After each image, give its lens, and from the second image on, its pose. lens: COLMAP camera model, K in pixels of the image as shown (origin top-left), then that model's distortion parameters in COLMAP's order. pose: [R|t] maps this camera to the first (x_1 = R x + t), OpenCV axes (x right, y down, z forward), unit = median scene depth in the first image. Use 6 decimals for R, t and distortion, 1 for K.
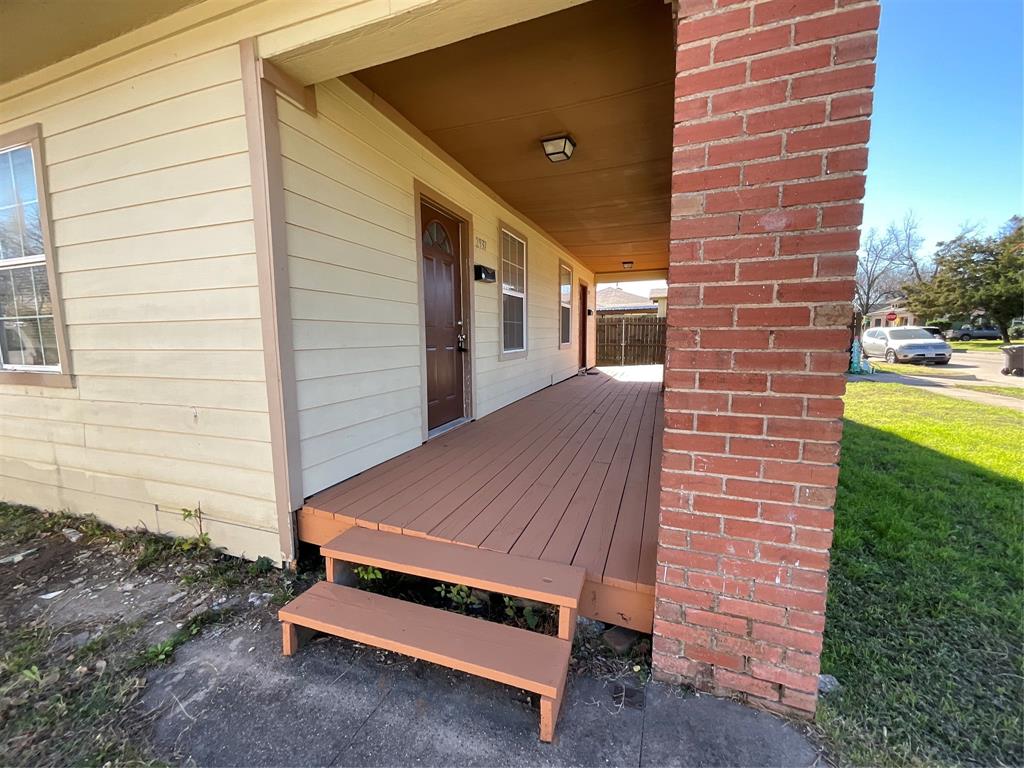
lens RADIAL K [[411.4, 0, 511.6], [0, 411.4, 377.7], [0, 0, 1]] dist [0.001891, -0.000905]
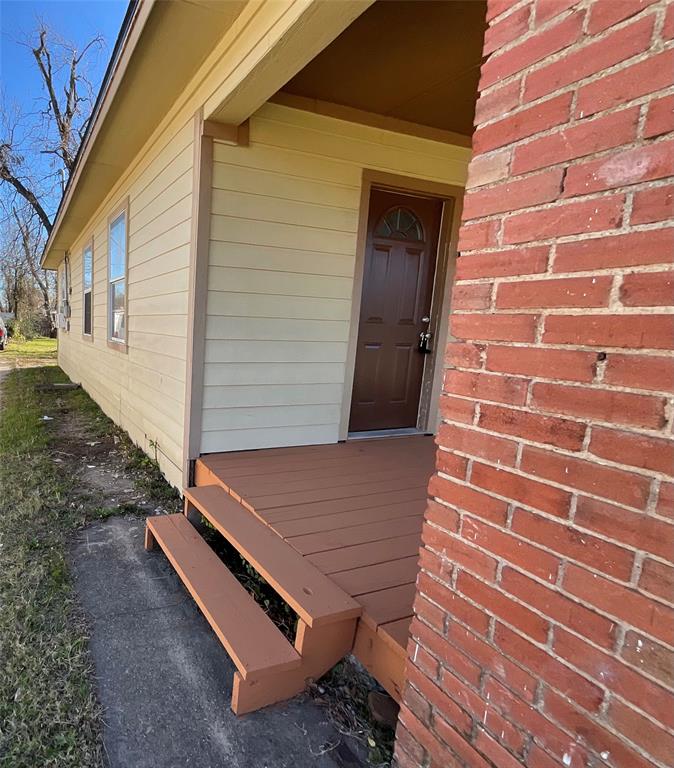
lens RADIAL K [[552.8, 0, 337.4], [0, 552.8, 389.3], [0, 0, 1]] dist [0.021668, -0.024245]
pose [[0.631912, 0.128389, -0.764332, 1.033677], [-0.114114, 0.990848, 0.072094, -0.078594], [0.766593, 0.041664, 0.640780, 0.193348]]
